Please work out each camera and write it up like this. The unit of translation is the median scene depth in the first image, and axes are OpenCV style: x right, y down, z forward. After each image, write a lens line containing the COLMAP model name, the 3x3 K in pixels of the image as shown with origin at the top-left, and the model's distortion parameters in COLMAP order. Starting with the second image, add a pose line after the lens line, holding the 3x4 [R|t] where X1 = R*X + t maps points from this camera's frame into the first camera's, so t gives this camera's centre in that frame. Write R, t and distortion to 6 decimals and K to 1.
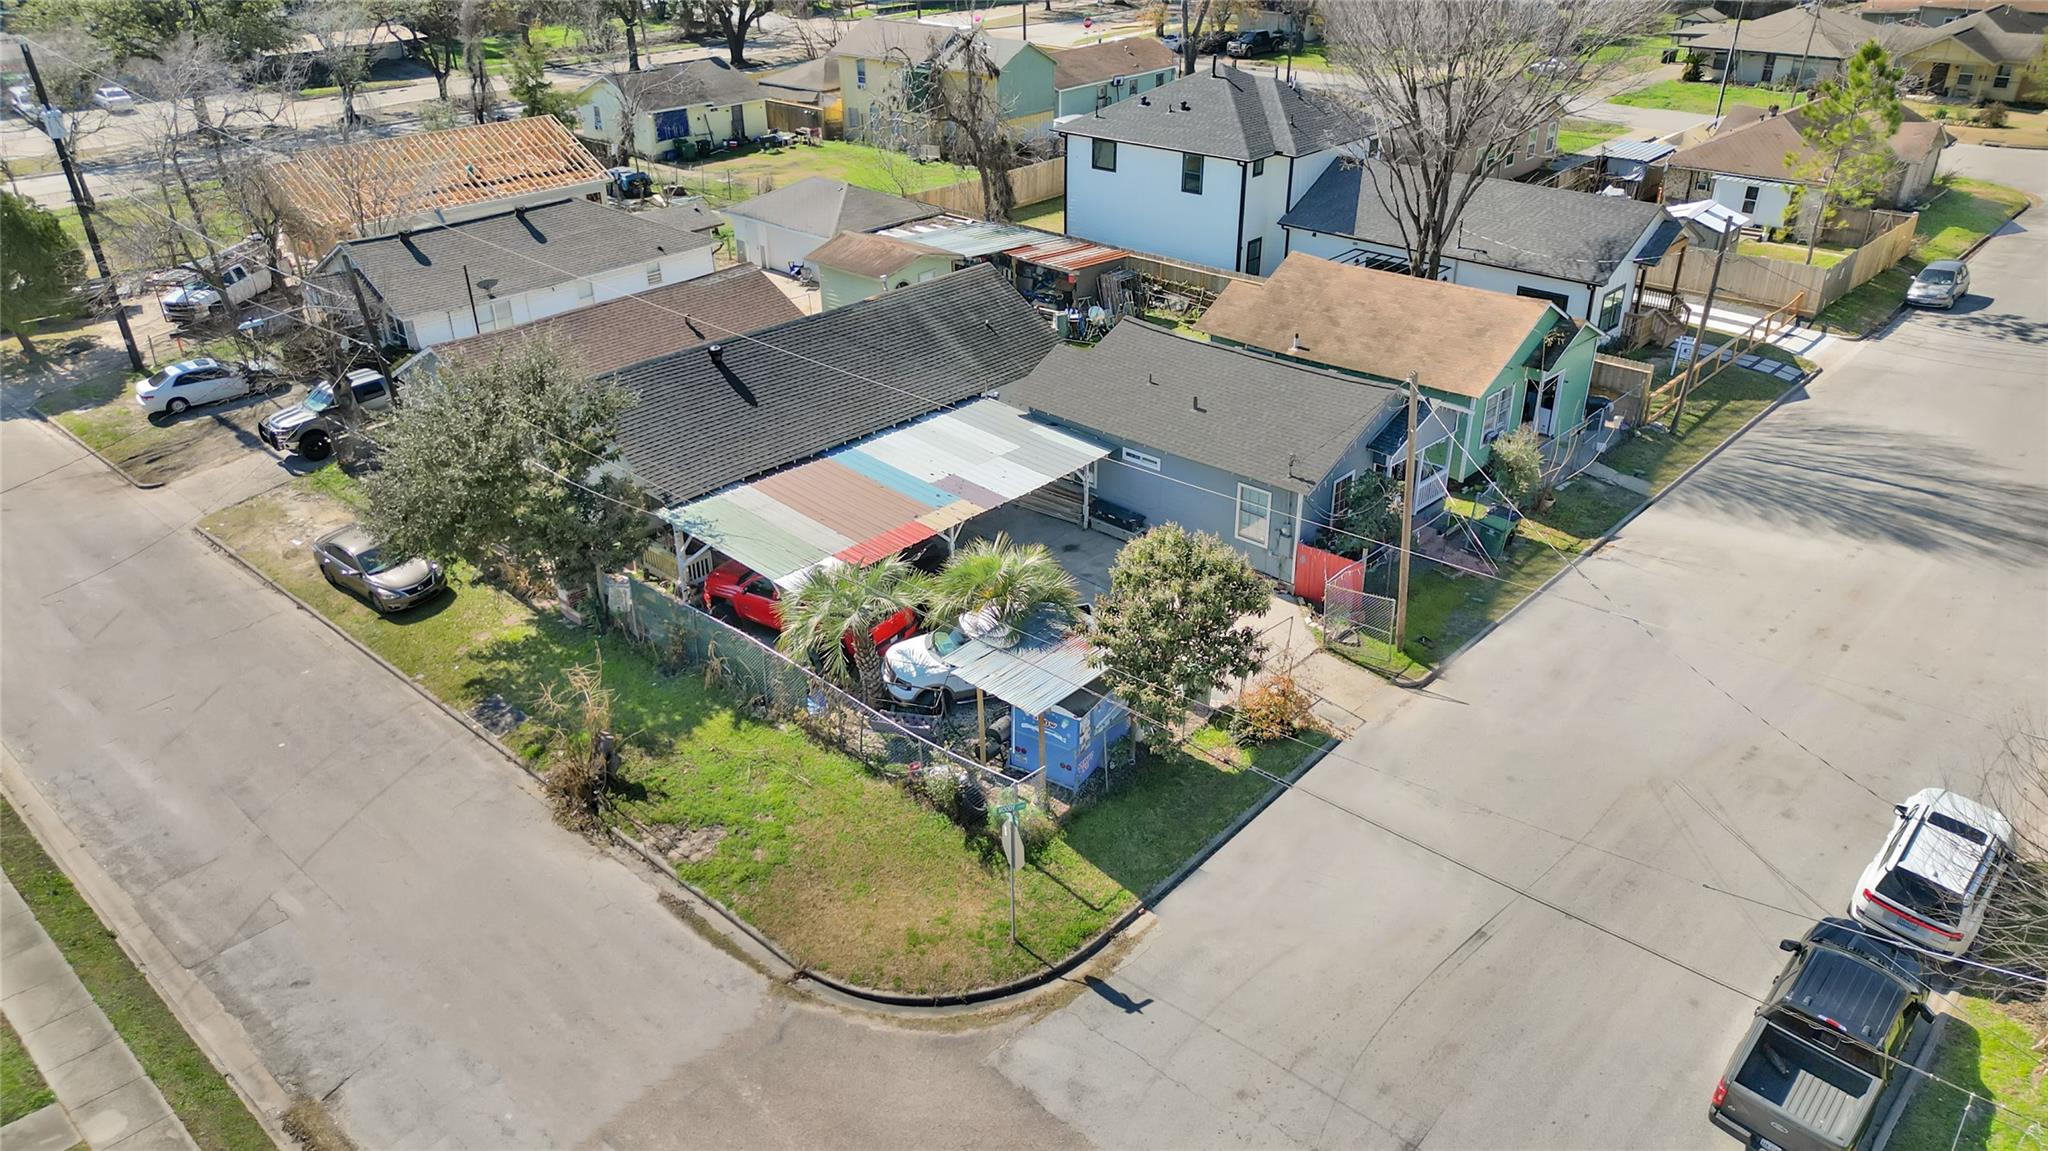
lens RADIAL K [[1453.8, 0, 1023.7], [0, 1453.8, 575.6], [0, 0, 1]] dist [0.020097, -0.000174]
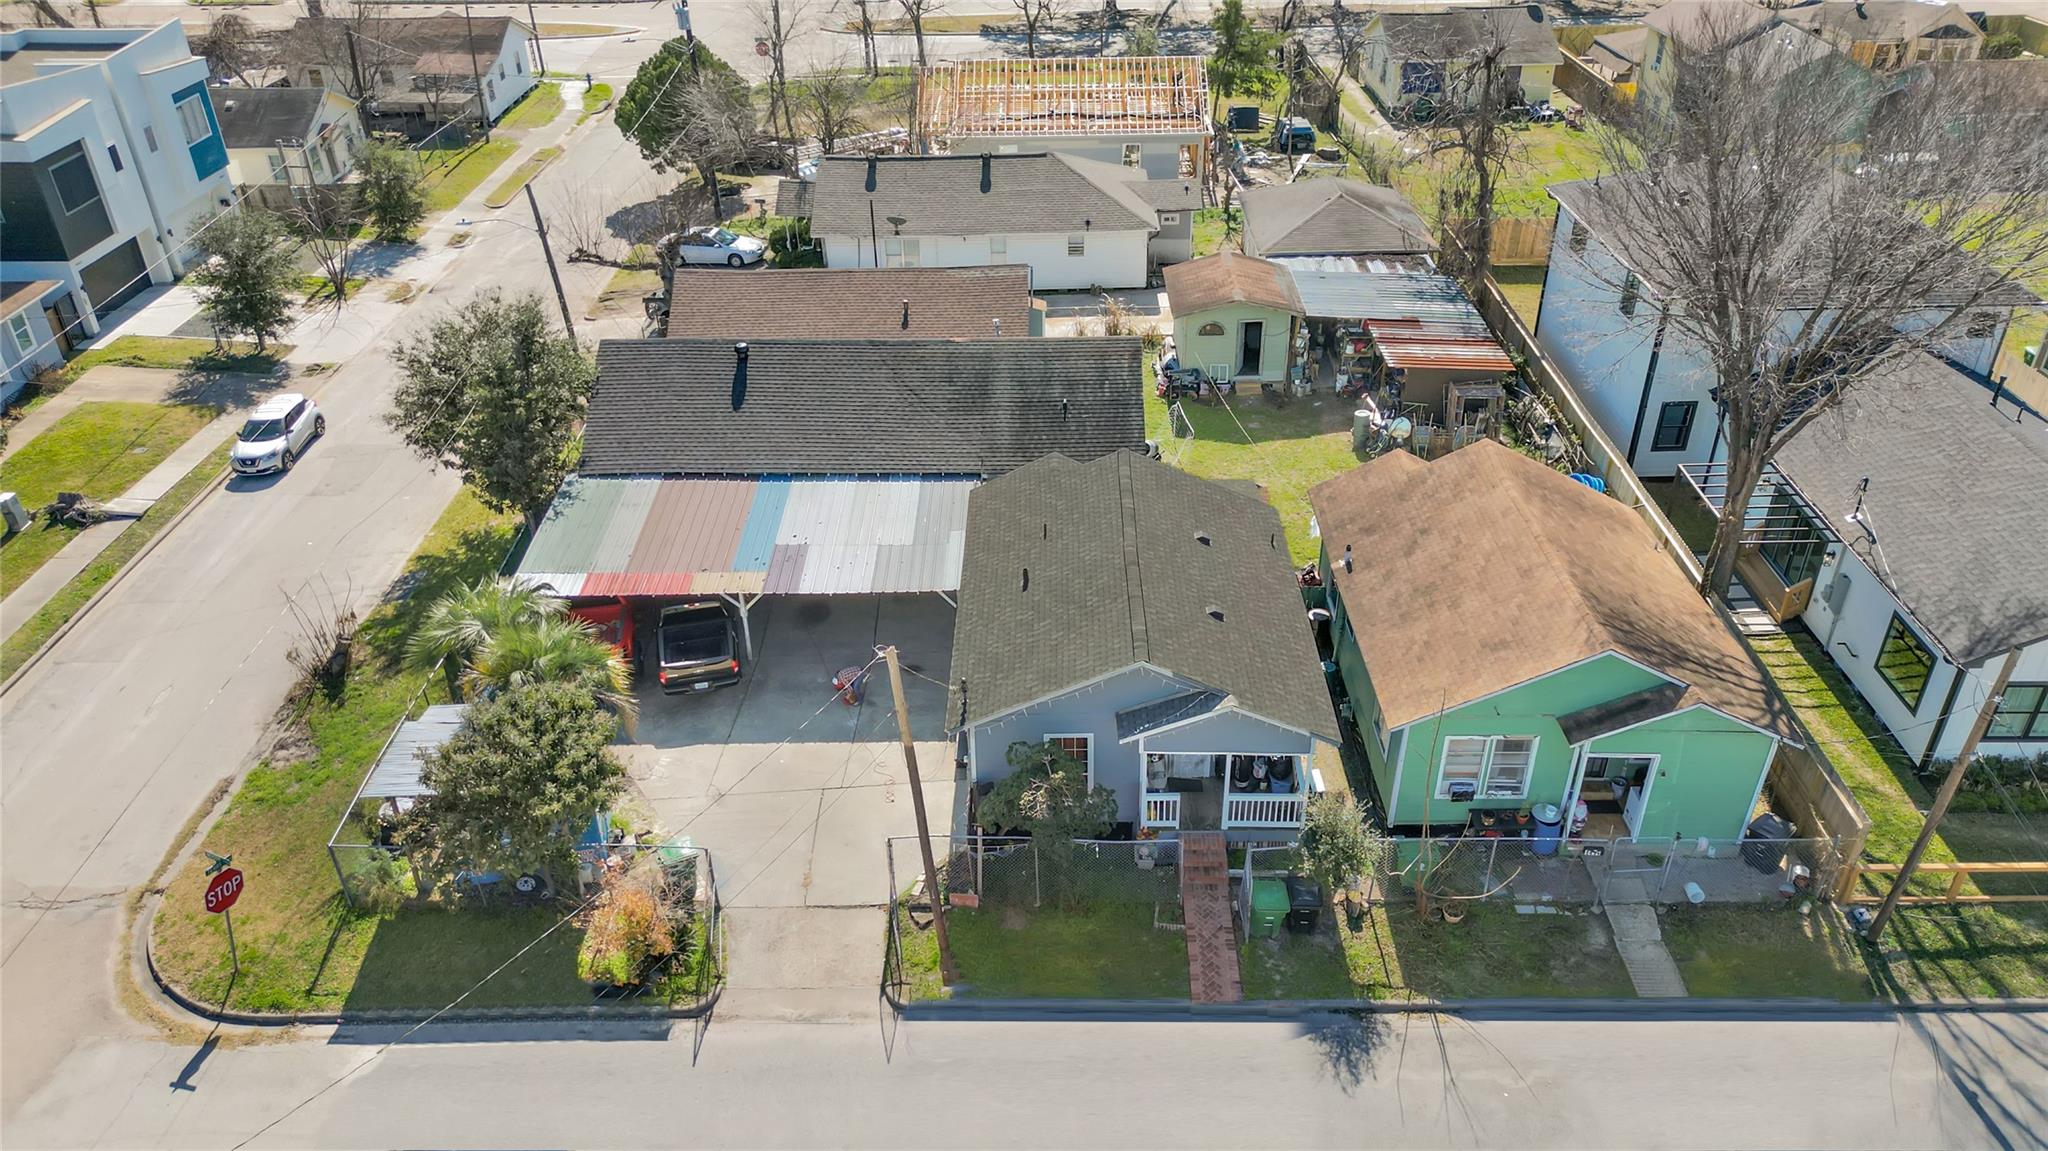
lens RADIAL K [[1422.8, 0, 1019.2], [0, 1422.8, 561.2], [0, 0, 1]] dist [0.071055, -0.084951]
pose [[0.669639, 0.384845, -0.635199, 0.620145], [-0.331188, 0.920261, 0.208409, -0.289537], [0.664754, 0.070812, 0.743699, 0.379467]]
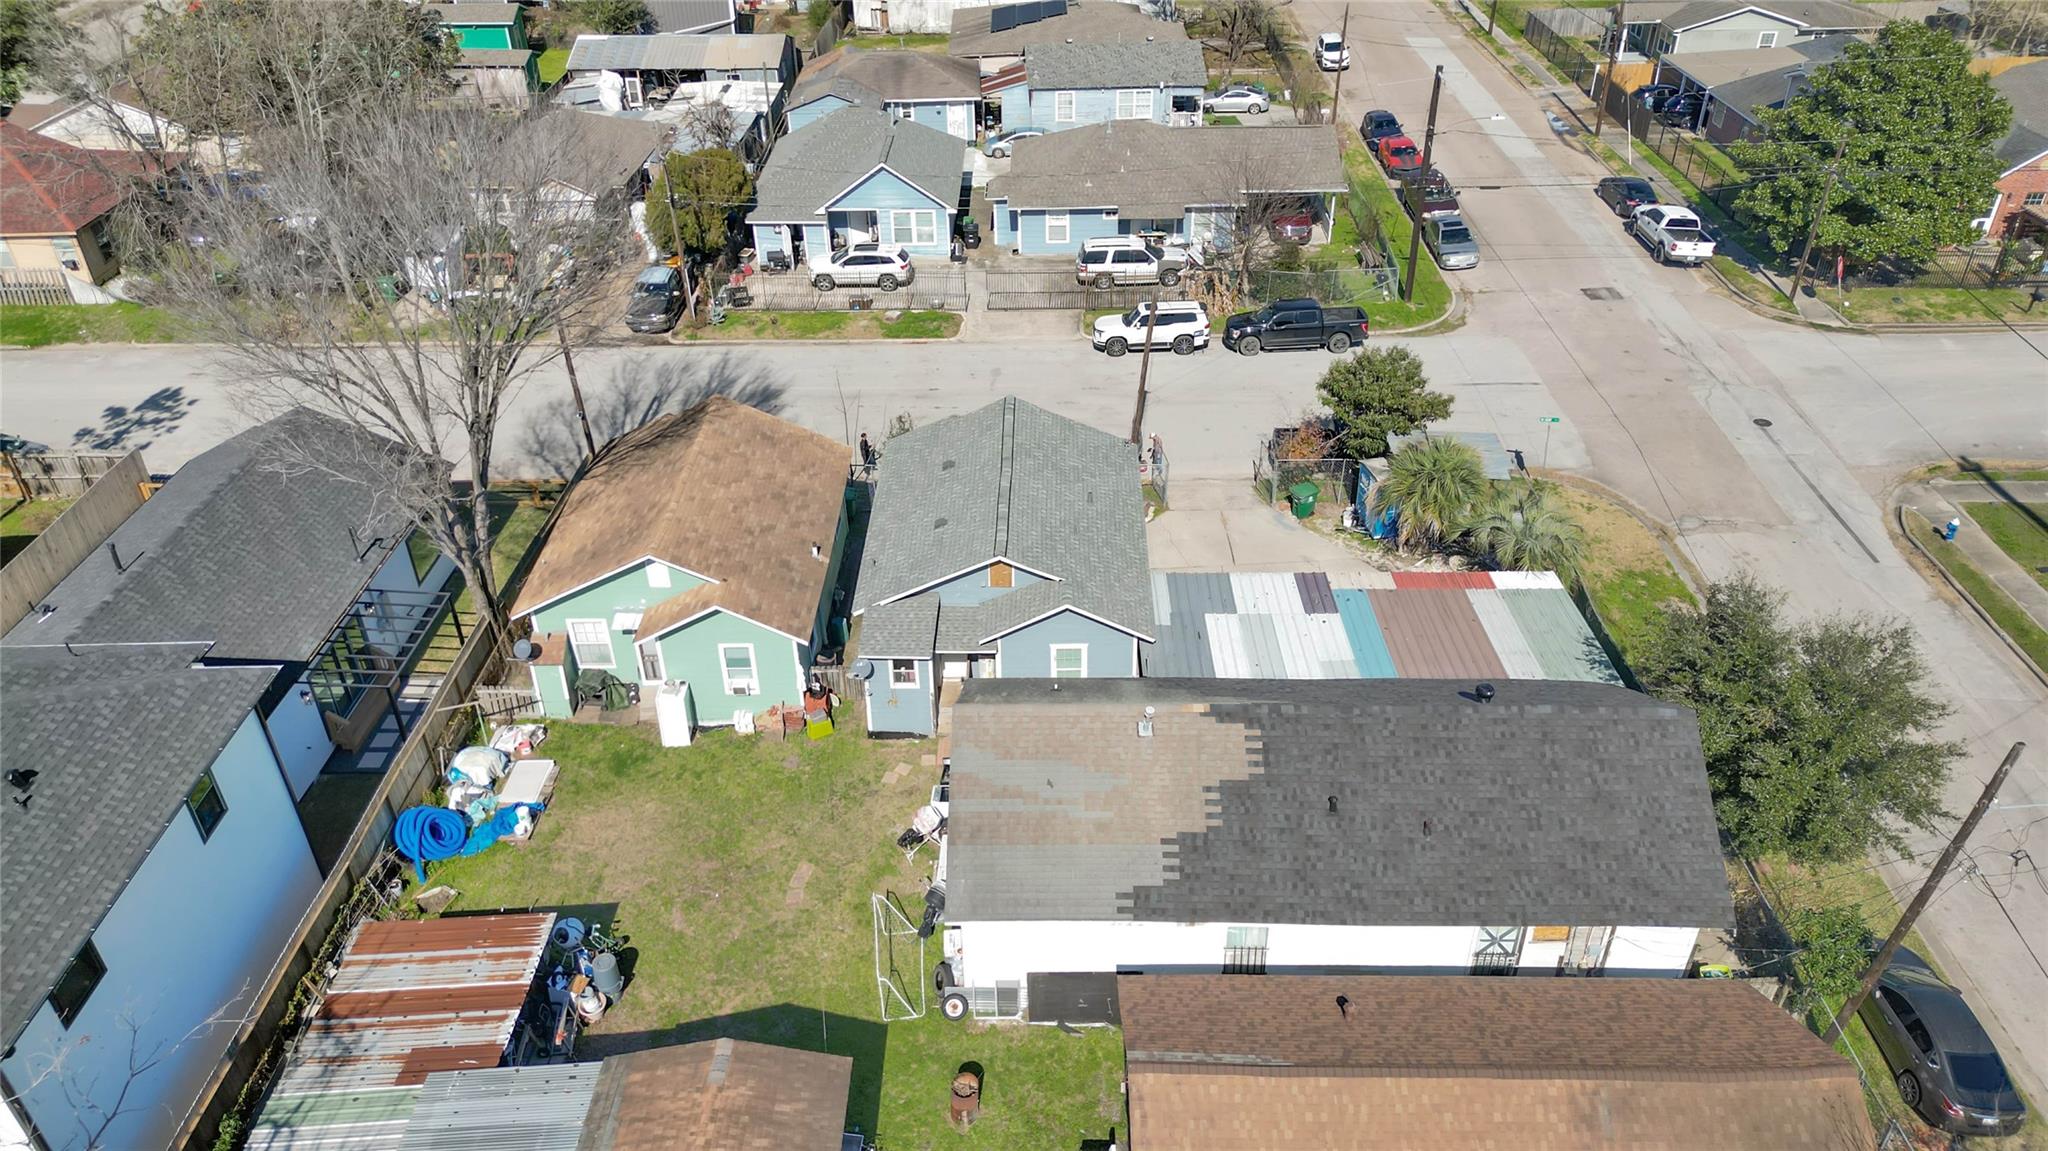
lens RADIAL K [[1409.9, 0, 1027.8], [0, 1409.9, 578.0], [0, 0, 1]] dist [0.077170, -0.080005]
pose [[-0.670709, -0.405817, 0.620856, -0.490404], [0.358180, 0.555772, 0.750217, -0.841522], [-0.649505, 0.725555, -0.227405, 1.273837]]
